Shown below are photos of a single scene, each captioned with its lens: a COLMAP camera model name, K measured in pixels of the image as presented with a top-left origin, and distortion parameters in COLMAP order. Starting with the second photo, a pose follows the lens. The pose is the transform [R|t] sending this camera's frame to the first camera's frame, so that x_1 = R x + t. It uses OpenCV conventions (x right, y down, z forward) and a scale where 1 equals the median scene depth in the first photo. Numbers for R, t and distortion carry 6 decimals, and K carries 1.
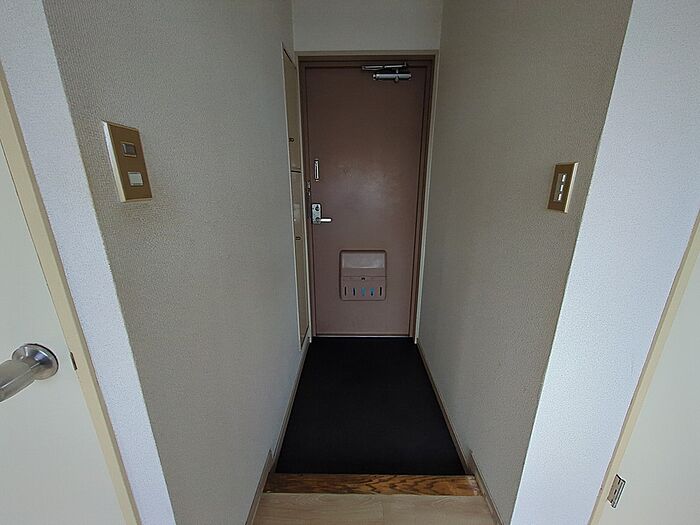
lens RADIAL K [[276.3, 0, 350.0], [0, 276.3, 262.5], [0, 0, 1]] dist [-0.006661, 0.002246]
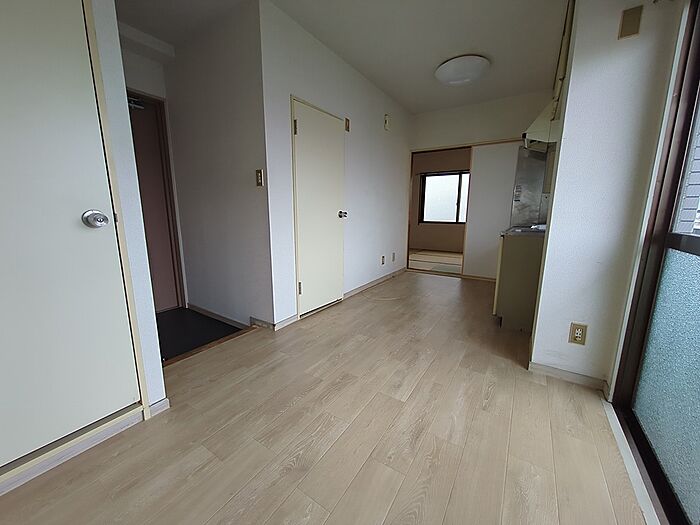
lens RADIAL K [[276.3, 0, 350.0], [0, 276.3, 262.5], [0, 0, 1]] dist [-0.006661, 0.002246]
pose [[0.538241, -0.152160, 0.828941, -0.775342], [0.232424, 0.972224, 0.027546, 0.449006], [-0.810108, 0.177839, 0.558657, -0.761273]]
